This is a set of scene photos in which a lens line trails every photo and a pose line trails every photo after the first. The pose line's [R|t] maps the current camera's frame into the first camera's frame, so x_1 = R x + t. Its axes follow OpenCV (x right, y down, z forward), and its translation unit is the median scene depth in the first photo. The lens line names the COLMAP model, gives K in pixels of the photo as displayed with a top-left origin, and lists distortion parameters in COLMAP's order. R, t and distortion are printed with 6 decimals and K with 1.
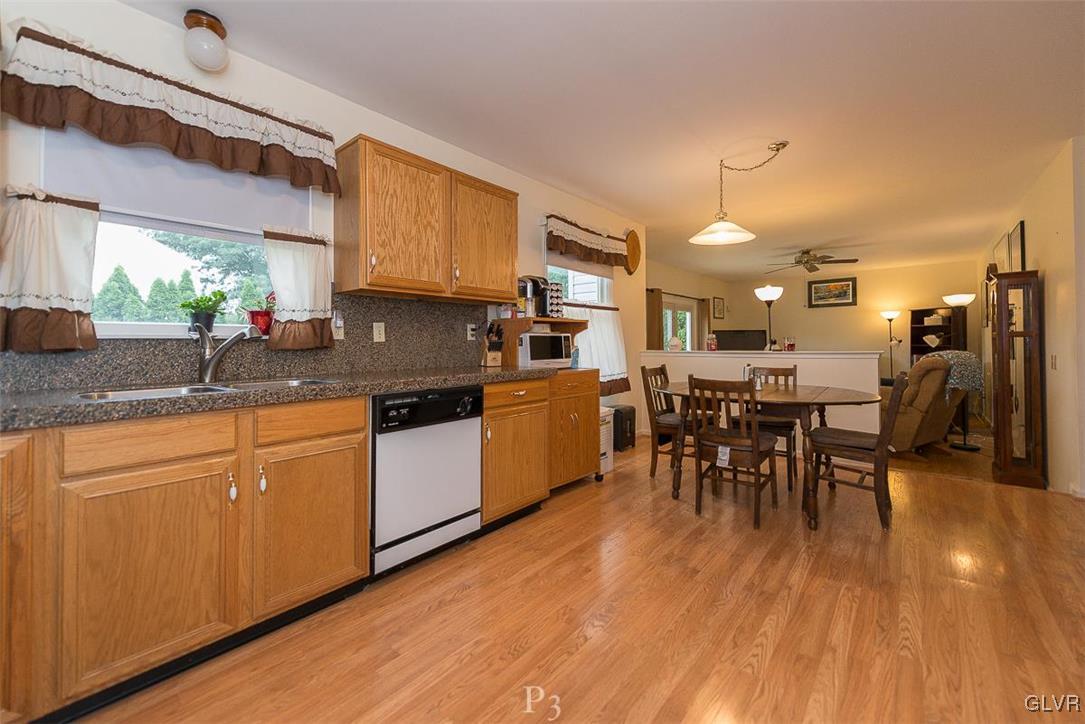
lens RADIAL K [[436.2, 0, 517.5], [0, 436.2, 339.1], [0, 0, 1]] dist [0.000135, -0.000230]
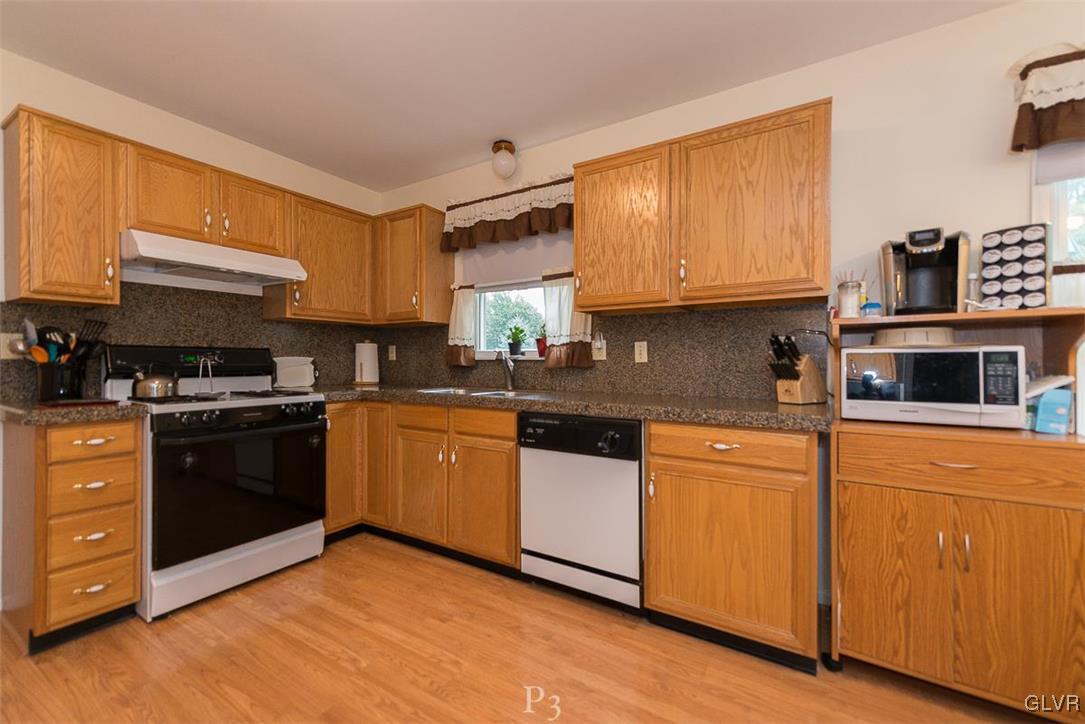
lens RADIAL K [[447.6, 0, 543.4], [0, 447.6, 361.4], [0, 0, 1]] dist [0.001190, 0.000270]
pose [[0.171712, 0.006140, -0.985128, 0.690893], [0.005860, 0.999957, 0.007253, -0.004894], [0.985130, -0.007018, 0.171668, 0.738829]]
